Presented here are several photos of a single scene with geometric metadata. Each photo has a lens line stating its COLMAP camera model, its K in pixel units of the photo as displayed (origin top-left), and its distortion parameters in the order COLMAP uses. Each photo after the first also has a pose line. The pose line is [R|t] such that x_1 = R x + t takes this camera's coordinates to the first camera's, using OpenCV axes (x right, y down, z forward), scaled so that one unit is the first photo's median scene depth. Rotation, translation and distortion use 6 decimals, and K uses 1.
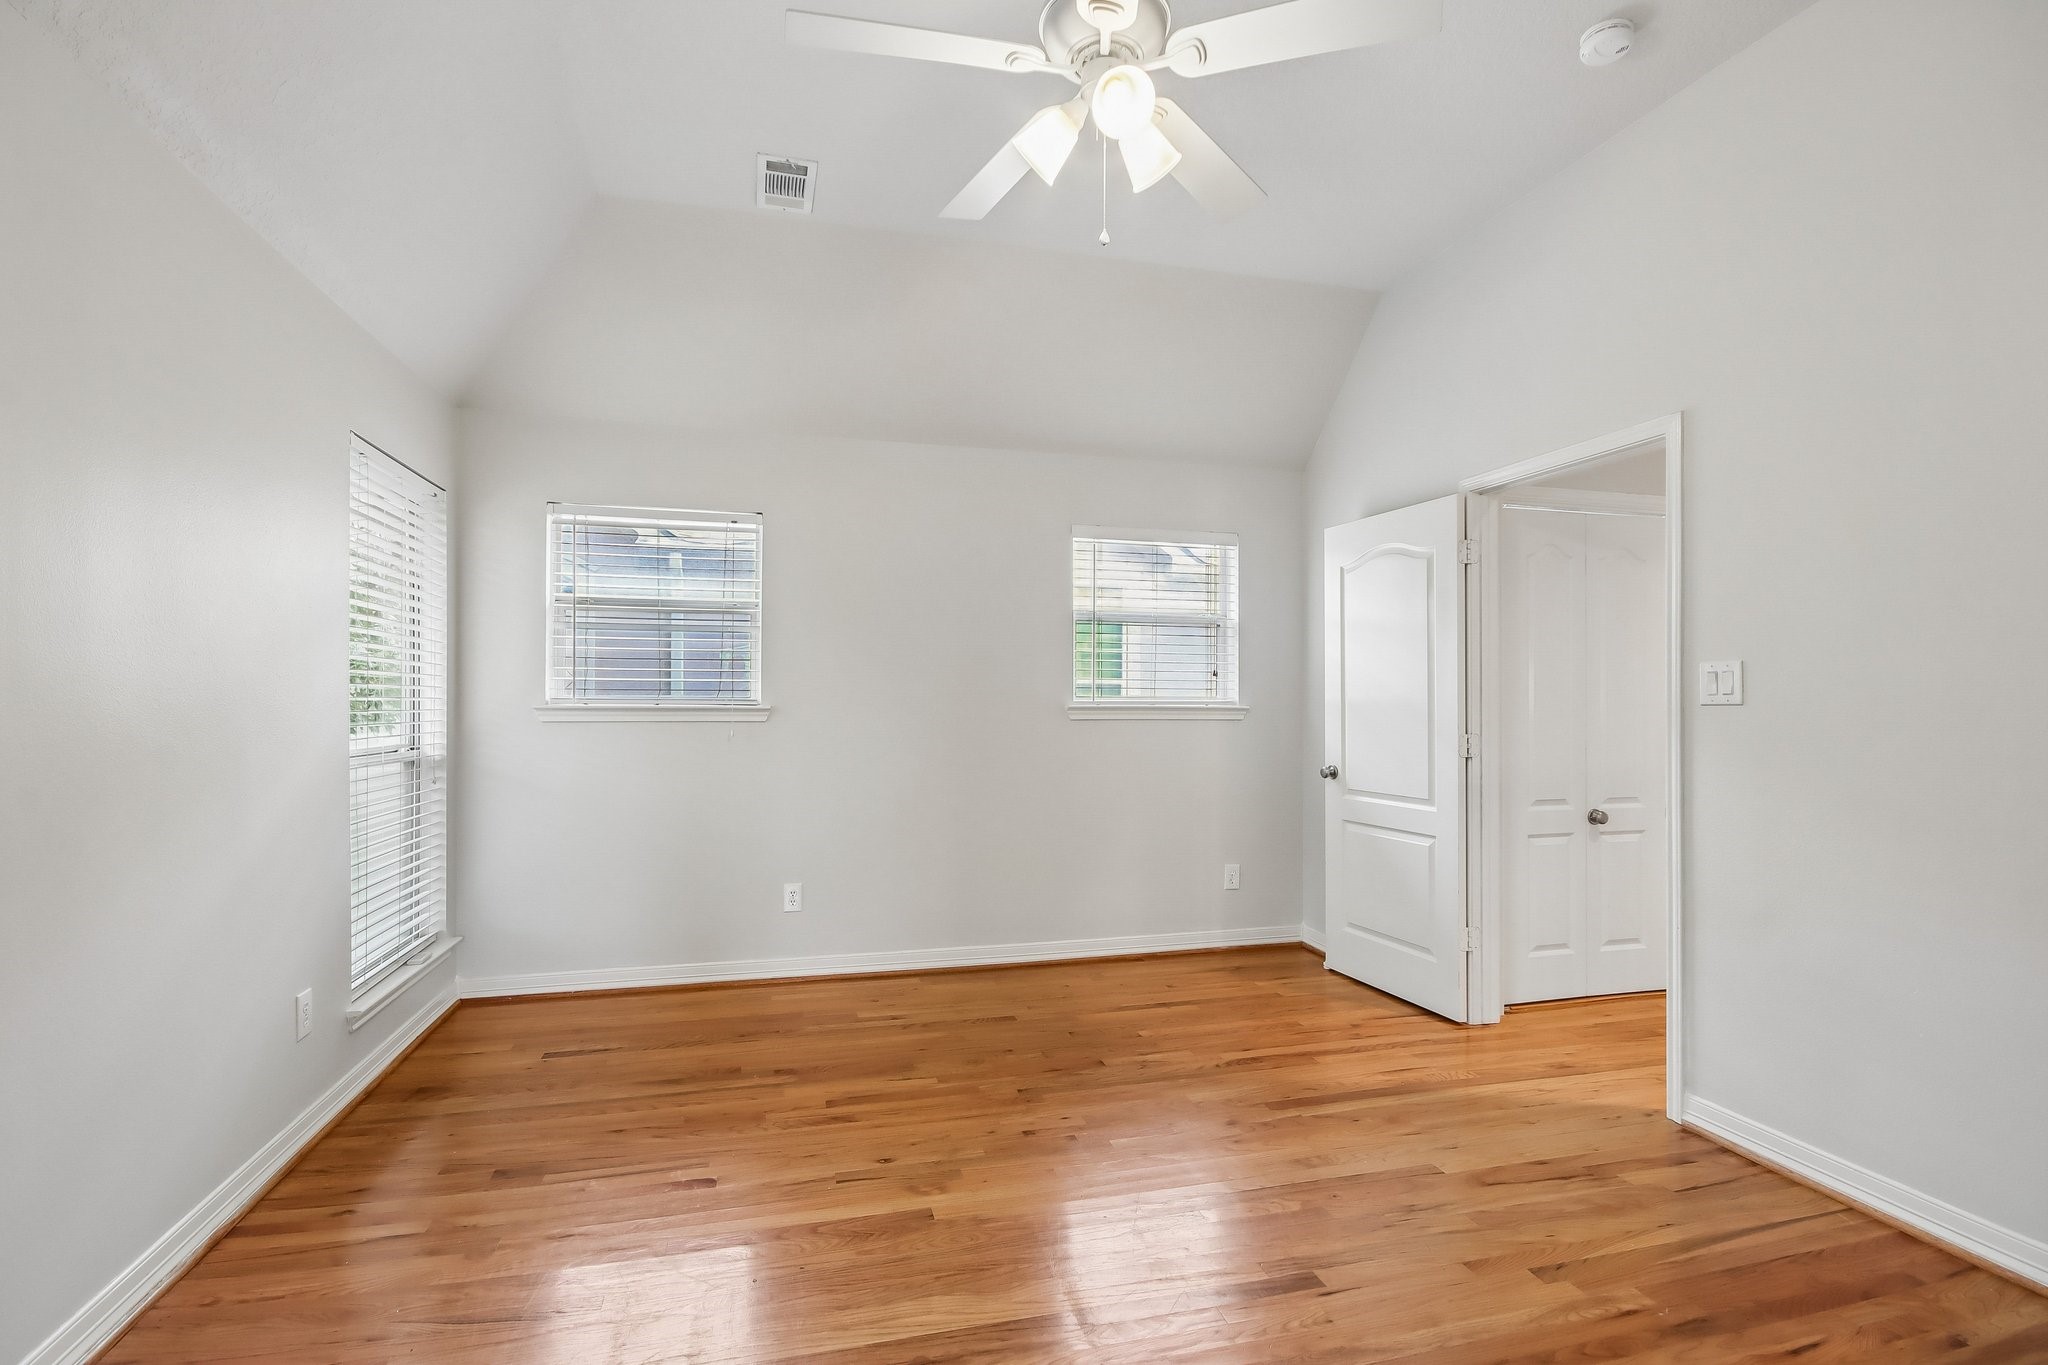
lens RADIAL K [[947.9, 0, 1025.0], [0, 947.9, 690.8], [0, 0, 1]] dist [0.005894, -0.001440]
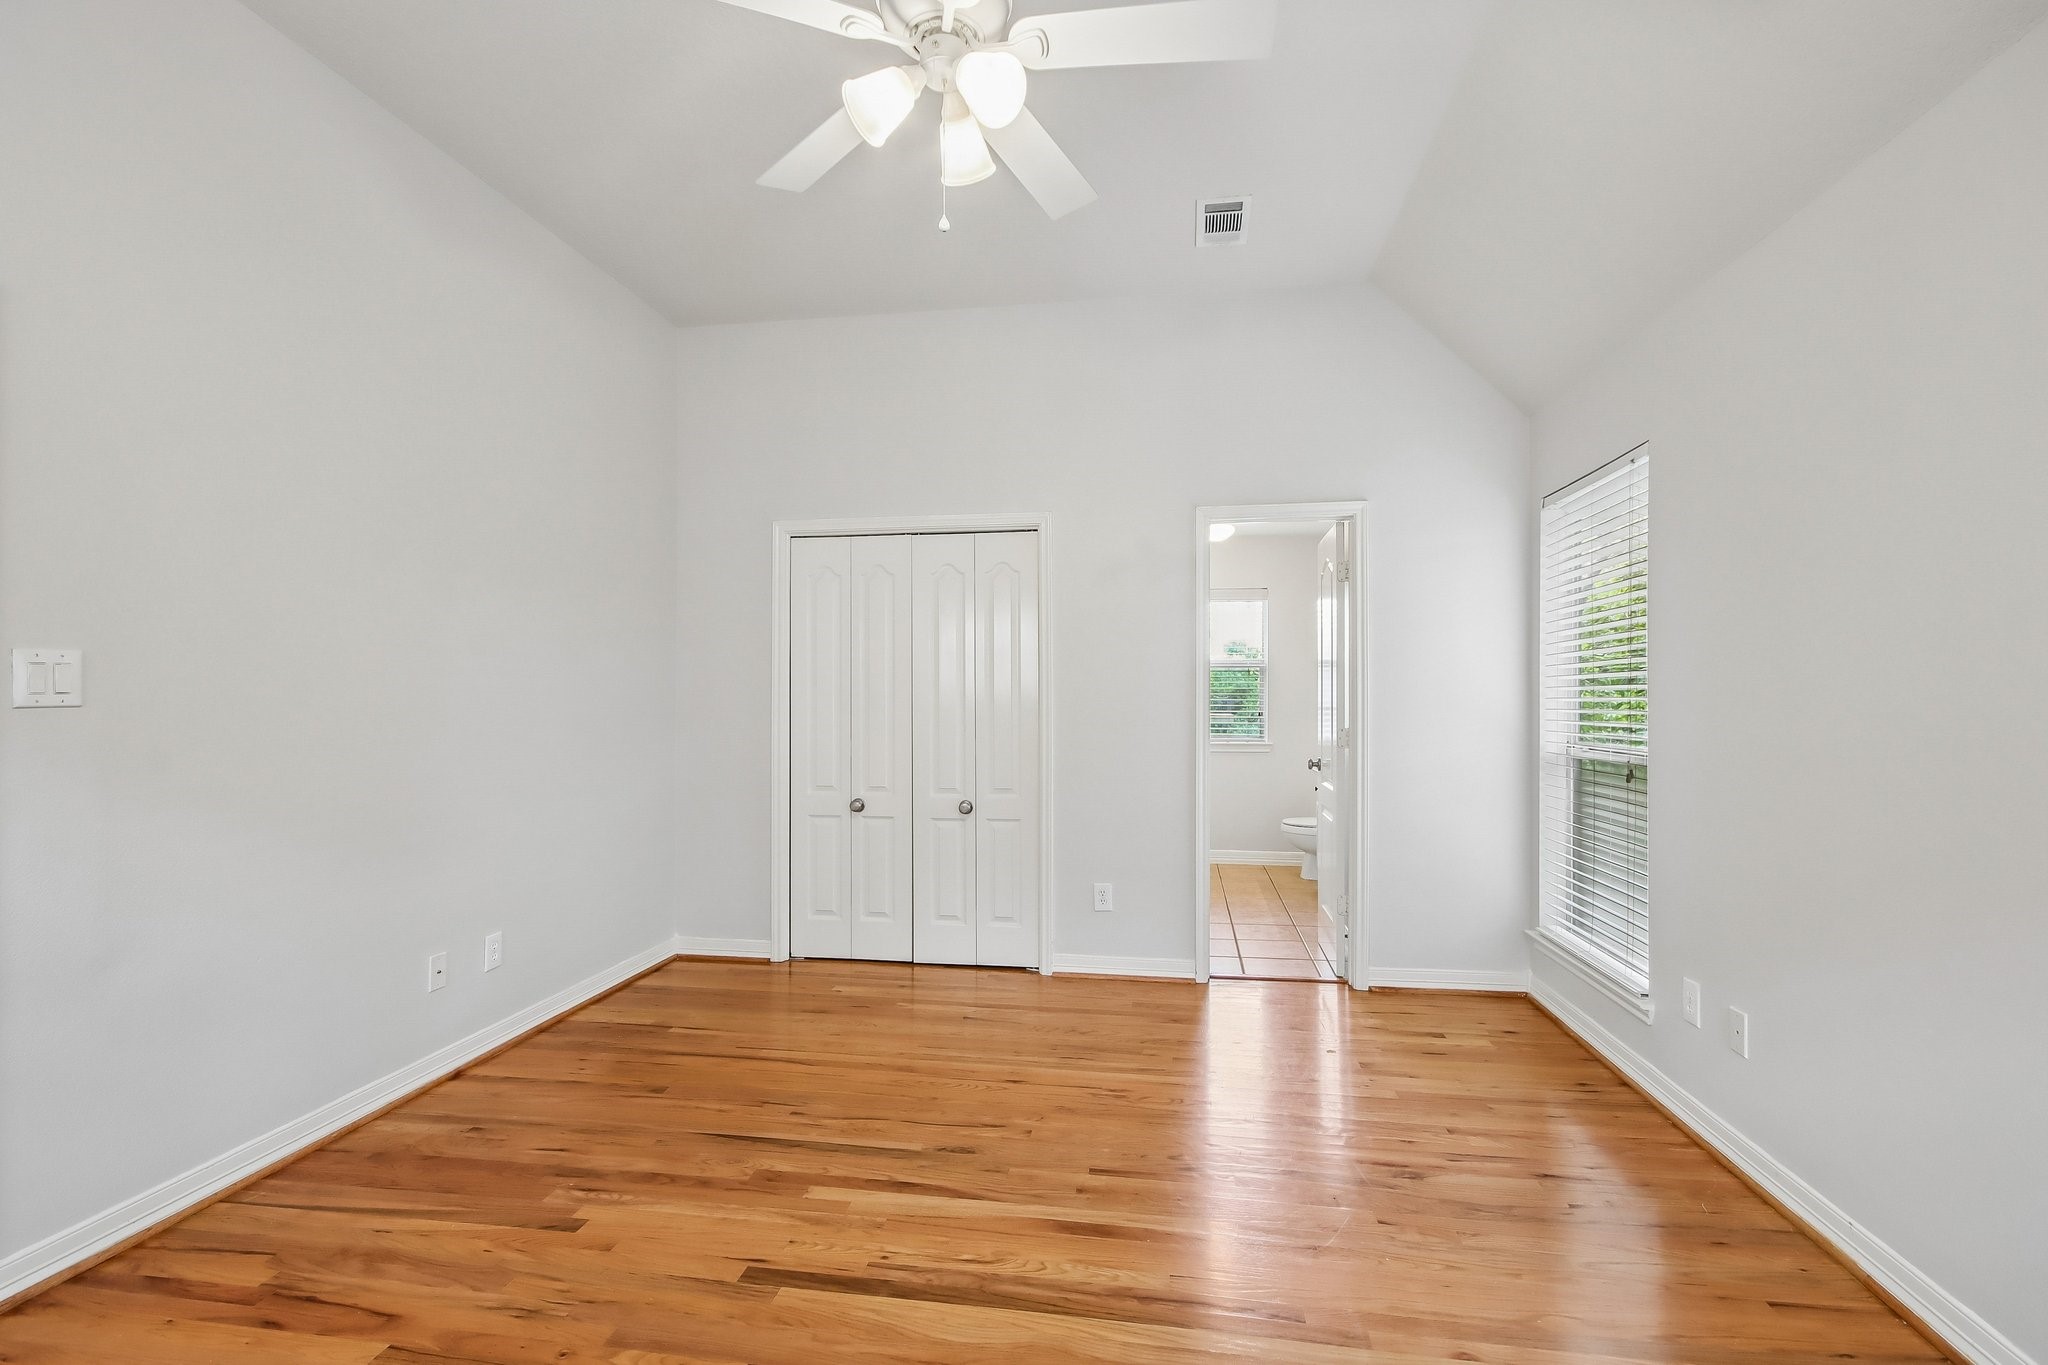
lens RADIAL K [[947.9, 0, 1024.7], [0, 947.9, 688.7], [0, 0, 1]] dist [0.005894, -0.001440]
pose [[-0.916124, 0.003143, 0.400882, -0.330671], [-0.003359, 0.999874, -0.015516, 0.011067], [-0.400880, -0.015562, -0.915998, 1.614169]]
